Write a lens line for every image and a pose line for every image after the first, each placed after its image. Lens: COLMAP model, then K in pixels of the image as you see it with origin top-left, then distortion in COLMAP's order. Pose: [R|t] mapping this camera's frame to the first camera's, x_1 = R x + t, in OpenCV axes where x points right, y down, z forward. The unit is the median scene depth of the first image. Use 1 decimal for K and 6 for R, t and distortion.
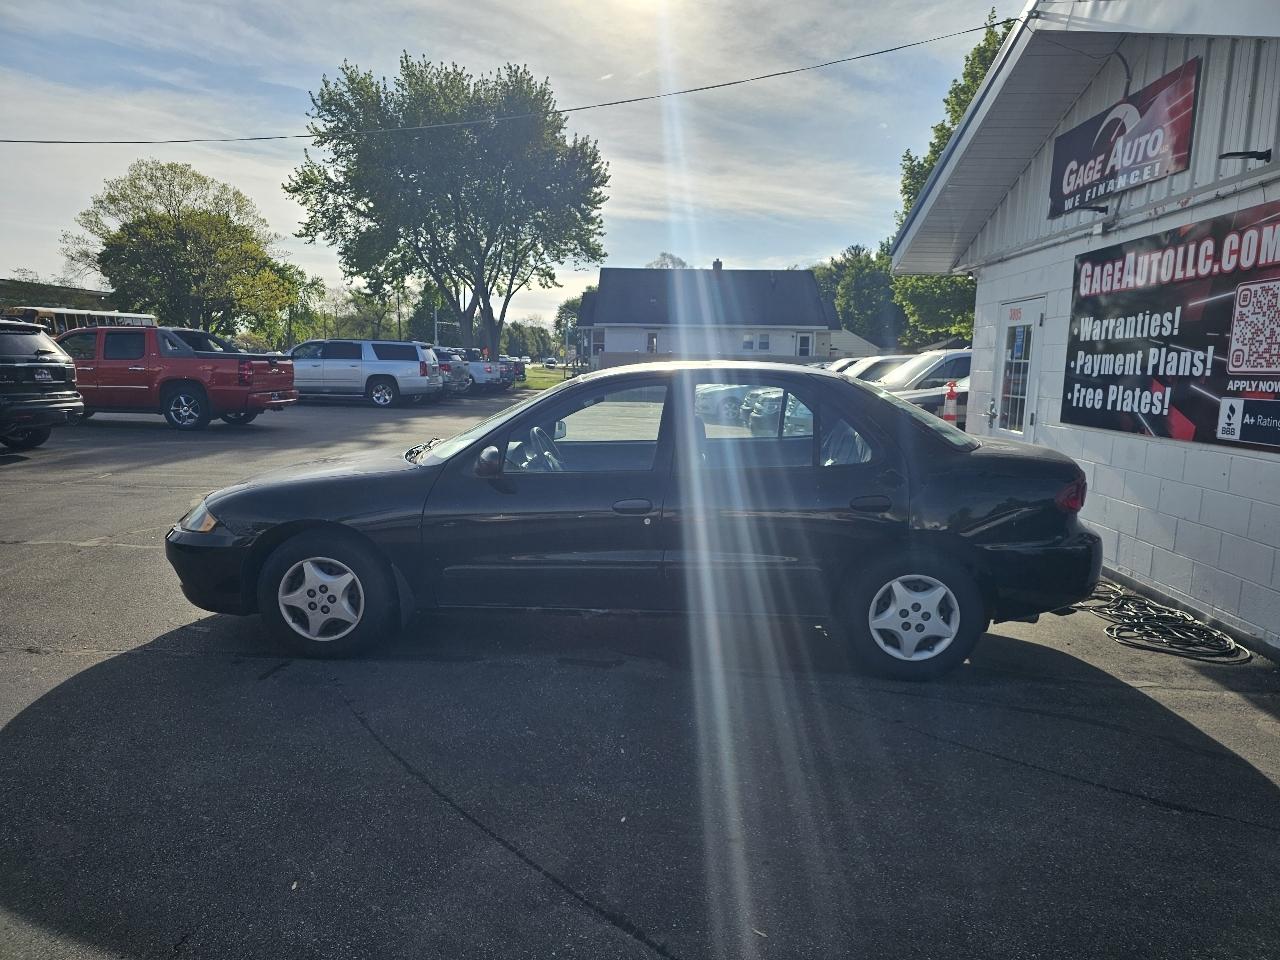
lens RADIAL K [[857.7, 0, 642.5], [0, 857.7, 496.5], [0, 0, 1]] dist [0.062997, -0.057410]
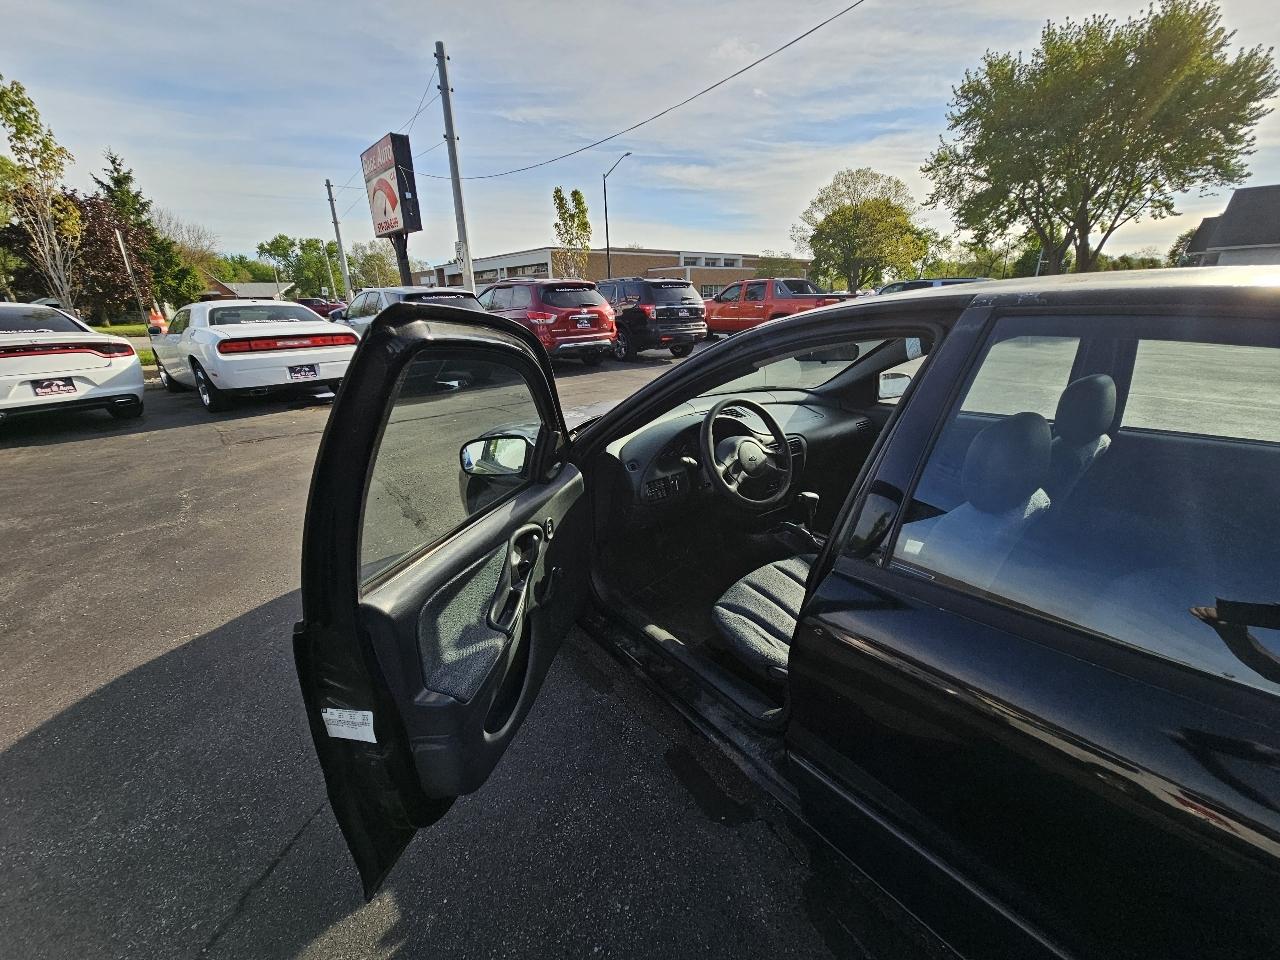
lens RADIAL K [[521.0, 0, 638.9], [0, 521.0, 480.8], [0, 0, 1]] dist [0.002067, -0.001712]
pose [[0.653241, 0.220946, -0.724196, 0.087488], [-0.086826, 0.972026, 0.218237, -0.067101], [0.752156, -0.079682, 0.654150, 0.461975]]
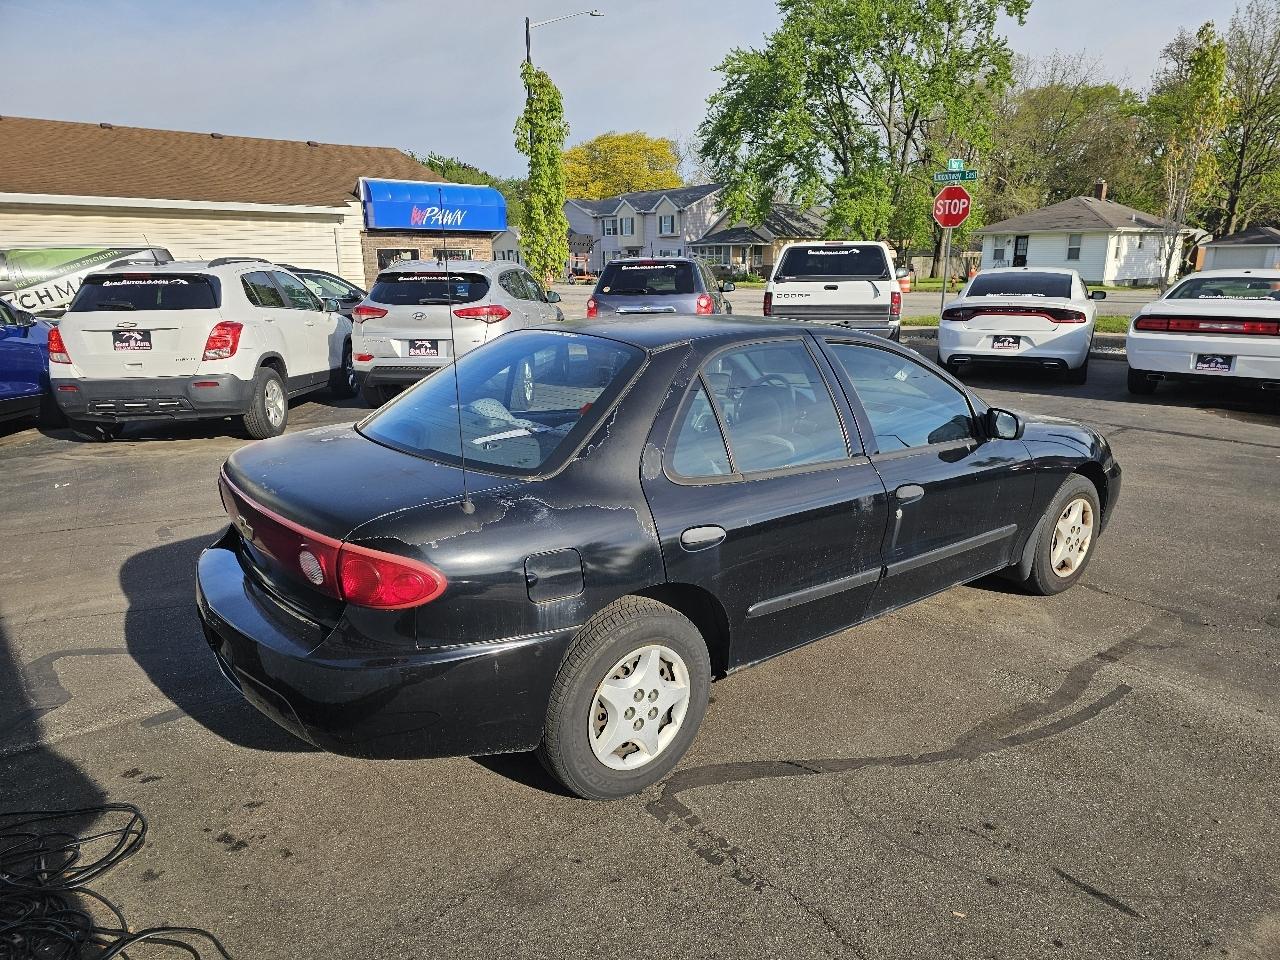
lens RADIAL K [[857.7, 0, 657.4], [0, 857.7, 492.2], [0, 0, 1]] dist [0.062997, -0.057410]
pose [[-0.739278, 0.158650, -0.654445, 0.455058], [-0.114919, 0.927872, 0.354749, -0.199864], [0.663523, 0.337467, -0.667723, 1.104020]]
